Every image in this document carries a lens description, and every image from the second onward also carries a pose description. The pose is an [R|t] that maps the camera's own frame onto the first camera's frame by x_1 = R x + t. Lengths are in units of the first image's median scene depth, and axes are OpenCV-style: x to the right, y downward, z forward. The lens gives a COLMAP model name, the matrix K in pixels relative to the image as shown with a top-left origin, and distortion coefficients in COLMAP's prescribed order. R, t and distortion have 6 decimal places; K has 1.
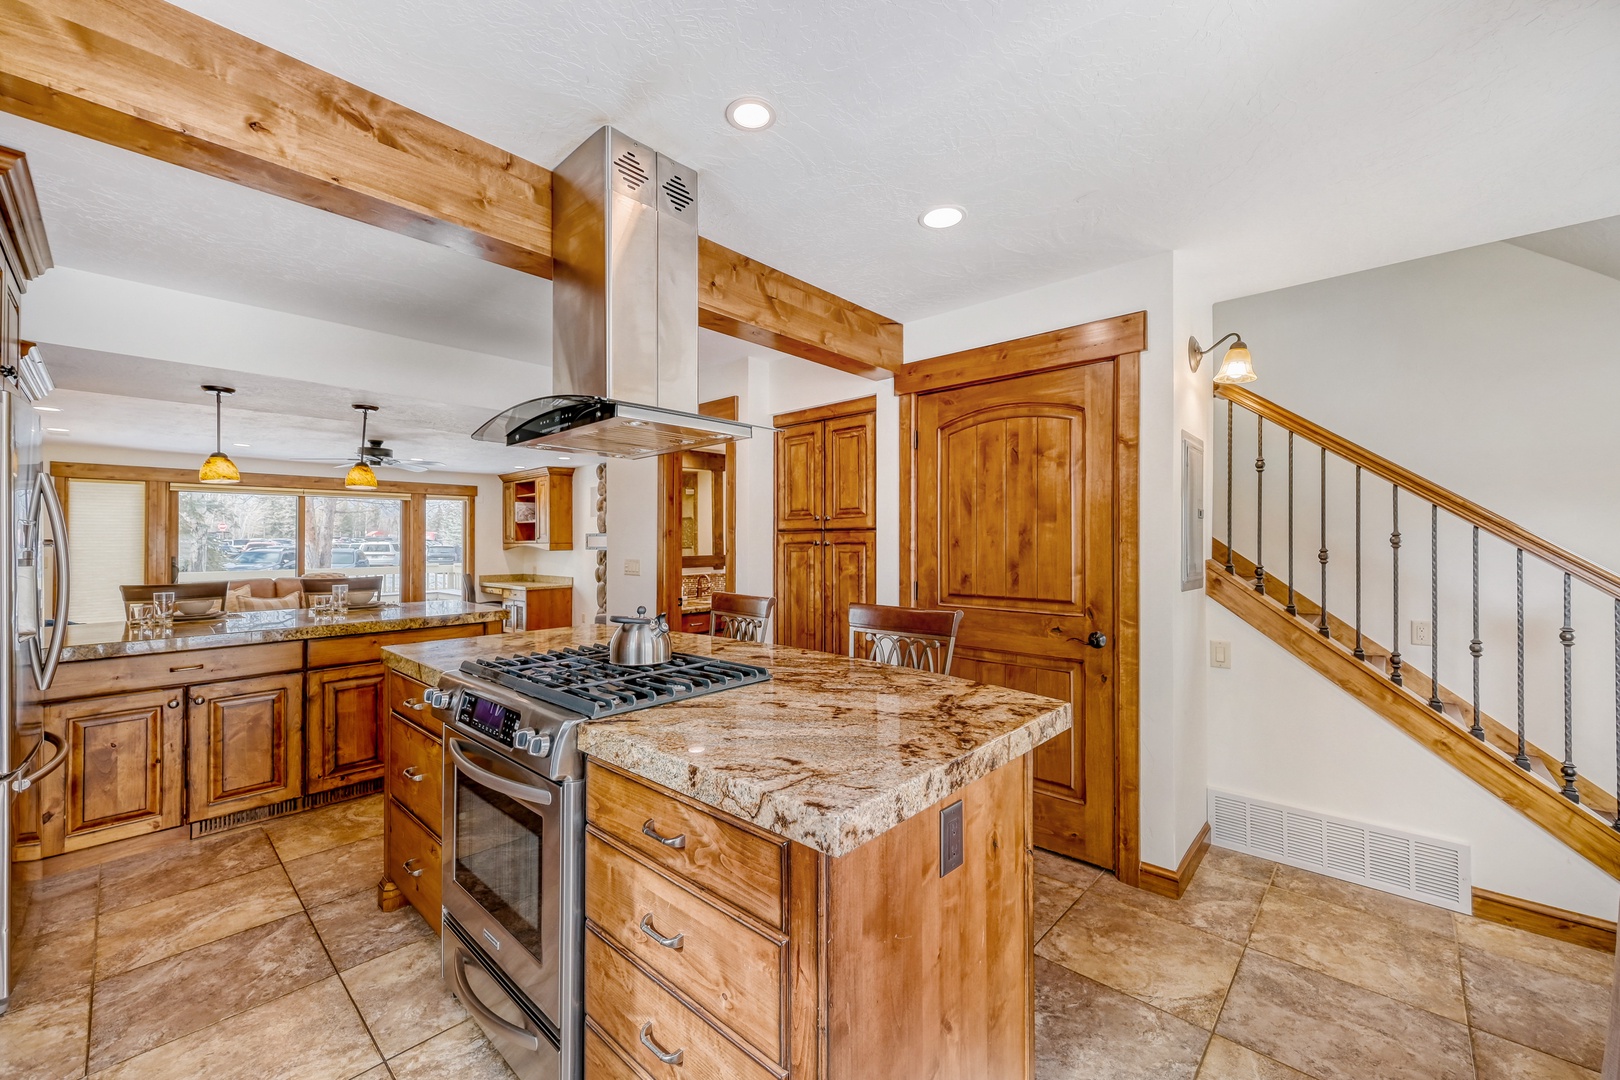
lens RADIAL K [[643.8, 0, 810.0], [0, 643.8, 540.0], [0, 0, 1]] dist [0.000700, -0.000048]
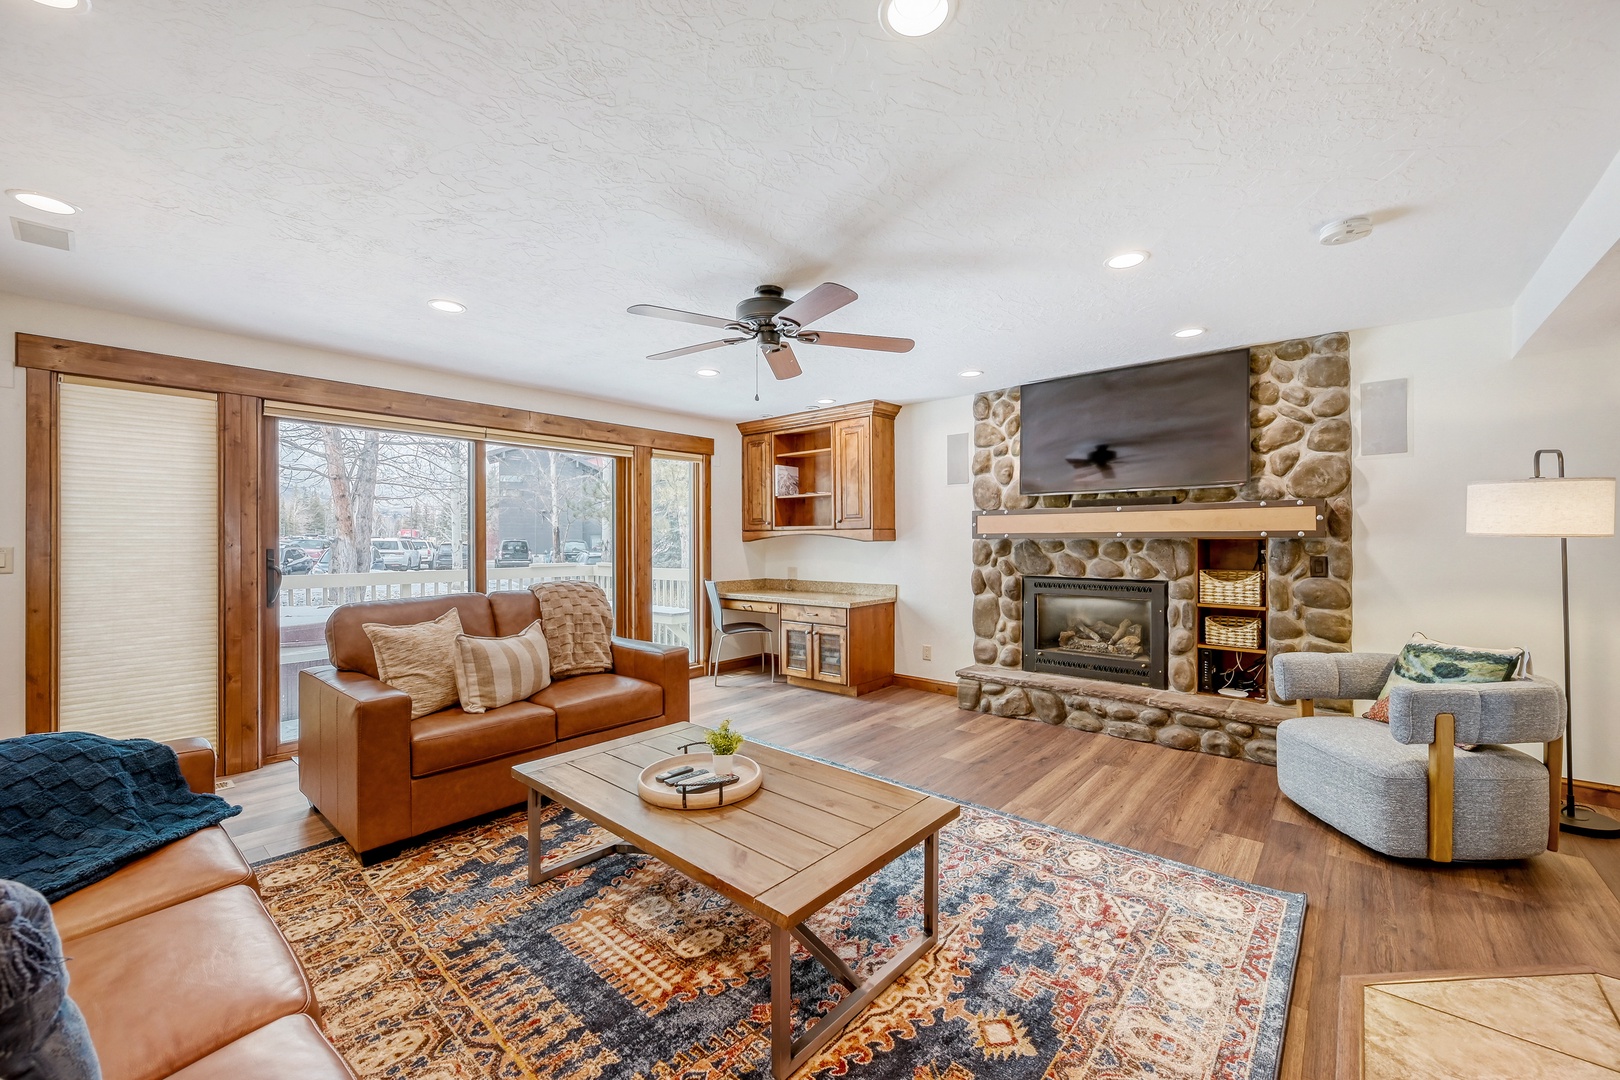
lens RADIAL K [[636.9, 0, 810.0], [0, 636.9, 540.0], [0, 0, 1]] dist [-0.006703, 0.000131]
pose [[0.999574, 0.001585, 0.029158, -0.624101], [-0.001618, 0.999998, 0.001105, 0.019447], [-0.029156, -0.001152, 0.999574, 0.531208]]
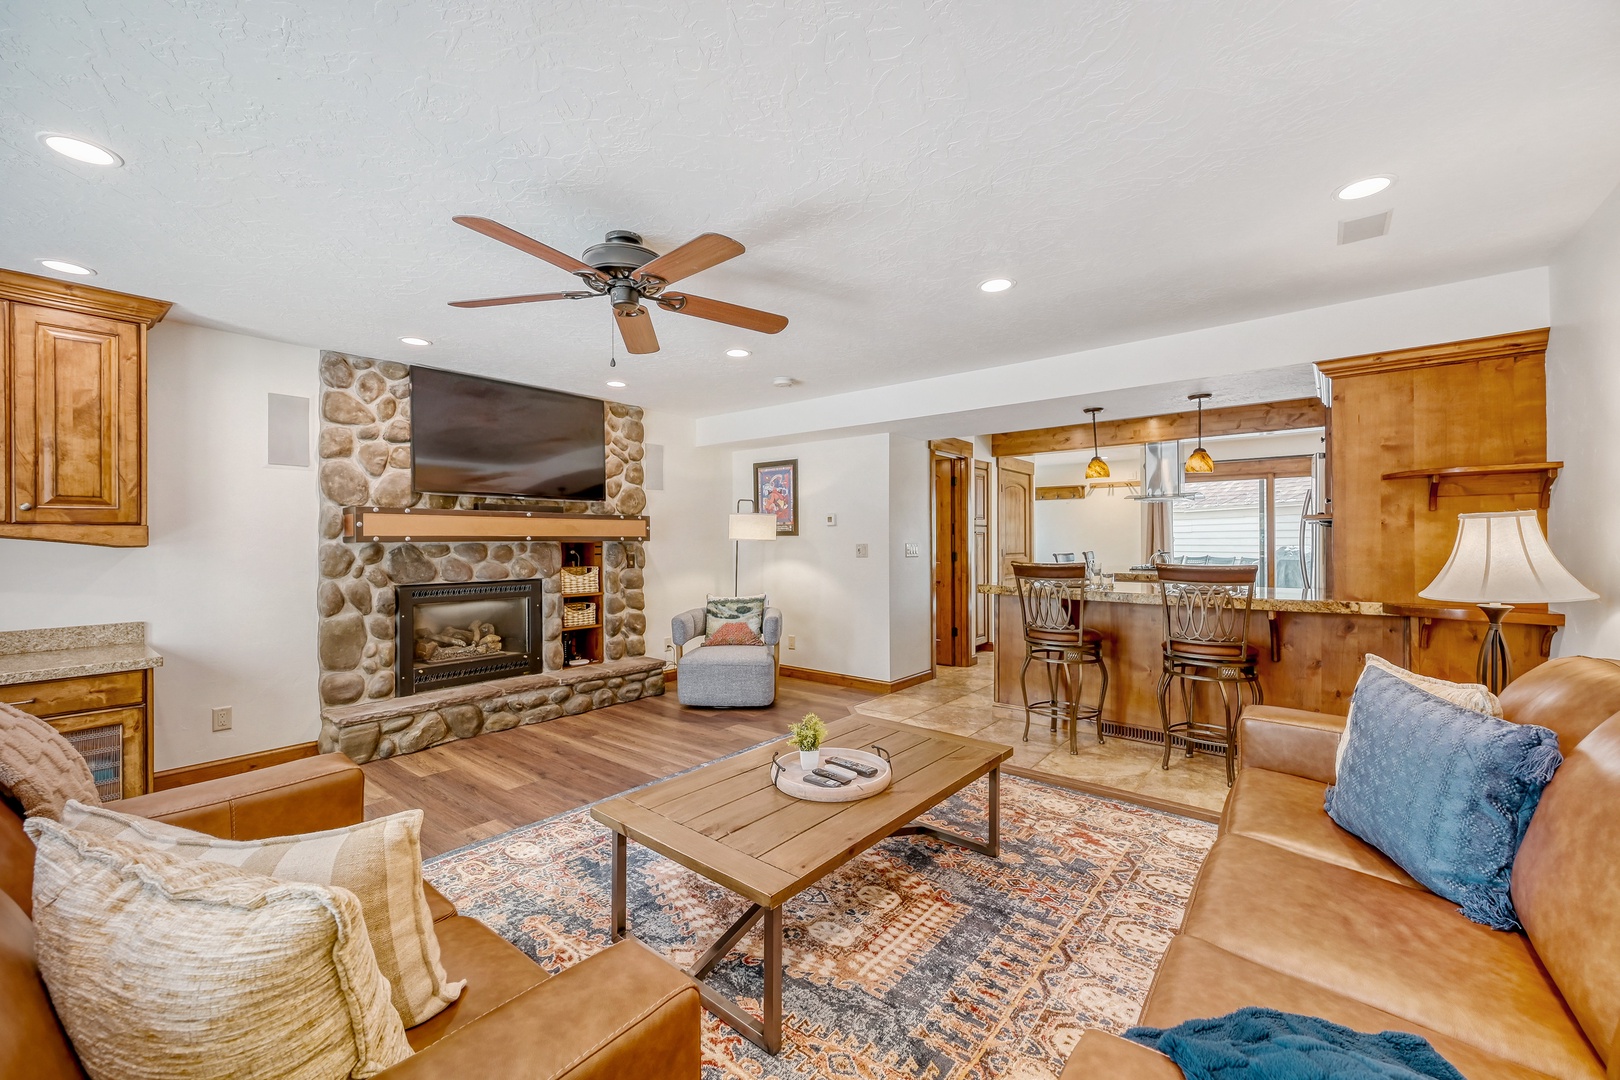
lens RADIAL K [[643.8, 0, 810.0], [0, 643.8, 540.0], [0, 0, 1]] dist [0.000700, -0.000048]
pose [[-0.055064, 0.005010, 0.998470, -0.993215], [0.002282, 0.999985, -0.004891, 0.020183], [-0.998480, 0.002009, -0.055074, 0.871457]]
